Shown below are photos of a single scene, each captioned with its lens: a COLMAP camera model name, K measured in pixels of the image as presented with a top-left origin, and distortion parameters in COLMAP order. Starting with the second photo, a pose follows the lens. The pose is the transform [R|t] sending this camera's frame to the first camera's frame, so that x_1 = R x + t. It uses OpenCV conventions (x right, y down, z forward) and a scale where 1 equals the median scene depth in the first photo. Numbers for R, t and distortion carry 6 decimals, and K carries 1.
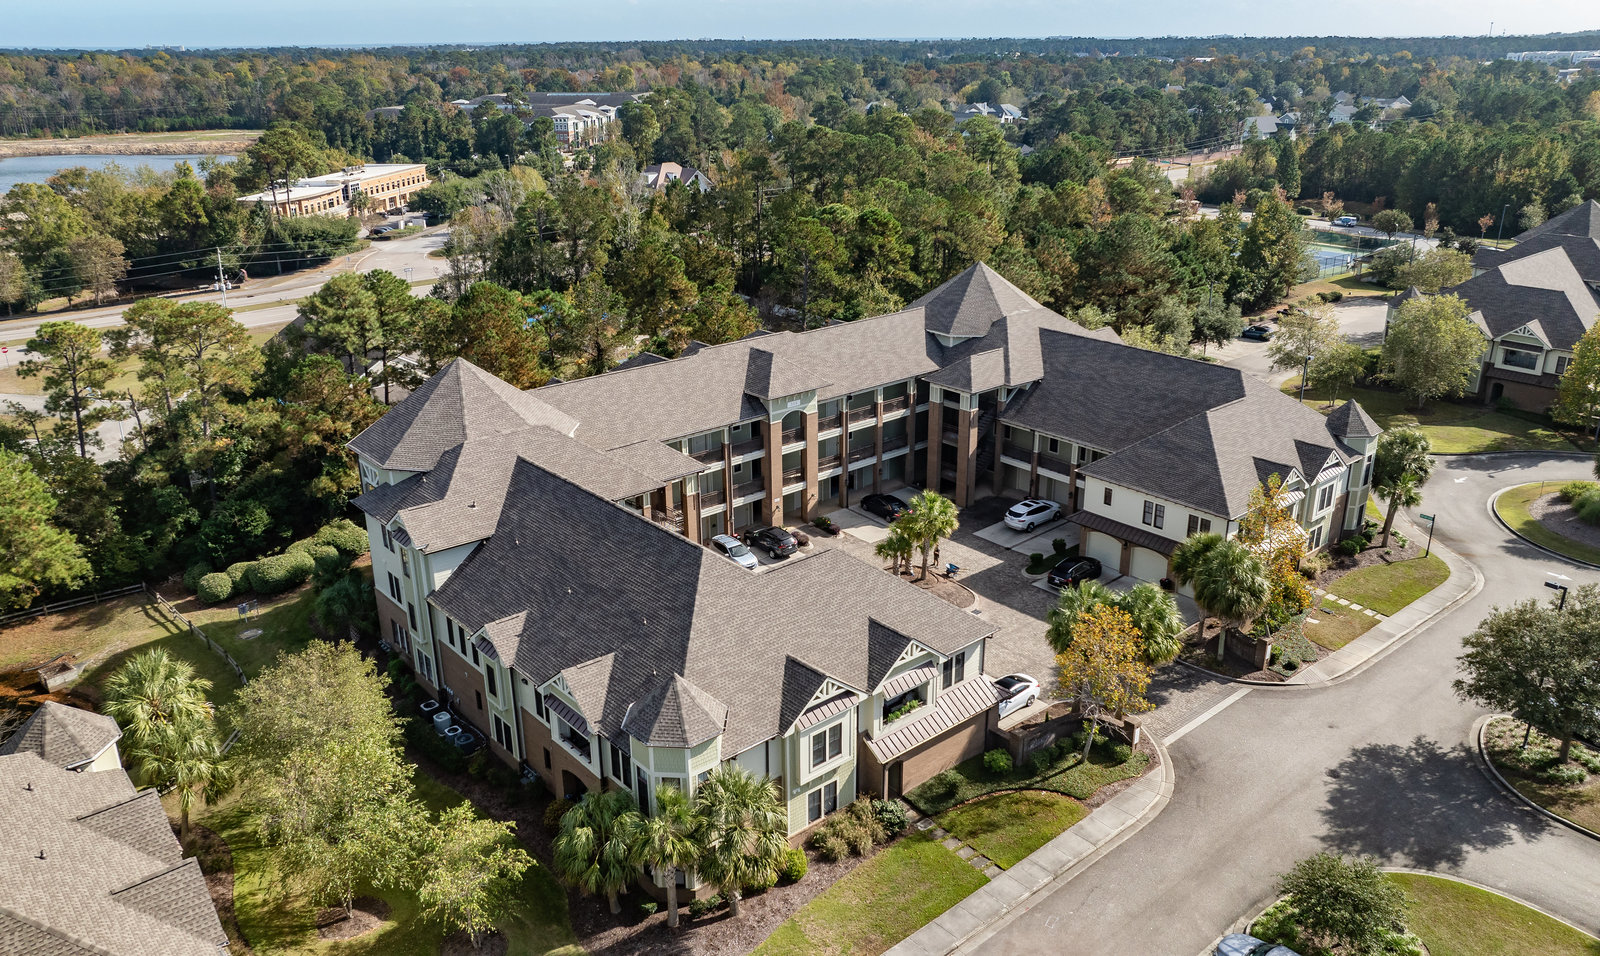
lens RADIAL K [[1191.2, 0, 800.4], [0, 1191.2, 422.7], [0, 0, 1]] dist [-0.029874, 0.000628]
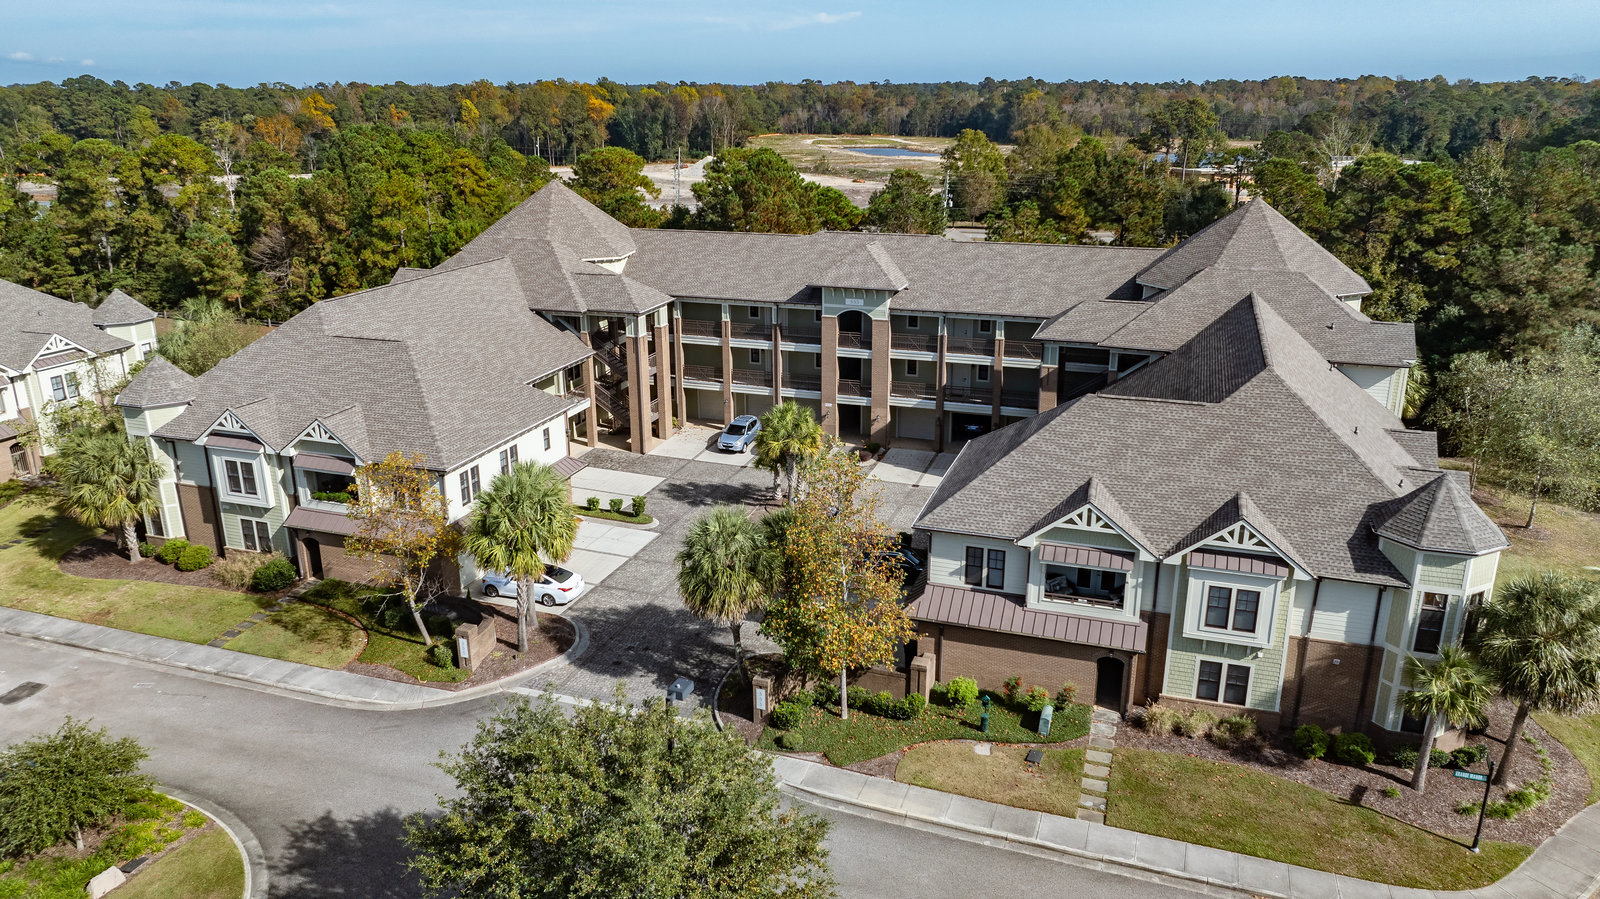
lens RADIAL K [[1121.6, 0, 794.5], [0, 1121.6, 451.1], [0, 0, 1]] dist [-0.019995, 0.002356]
pose [[0.507395, 0.272966, -0.817337, 0.704437], [-0.262263, 0.952423, 0.155270, -0.029217], [0.820834, 0.135574, 0.554843, 0.531235]]
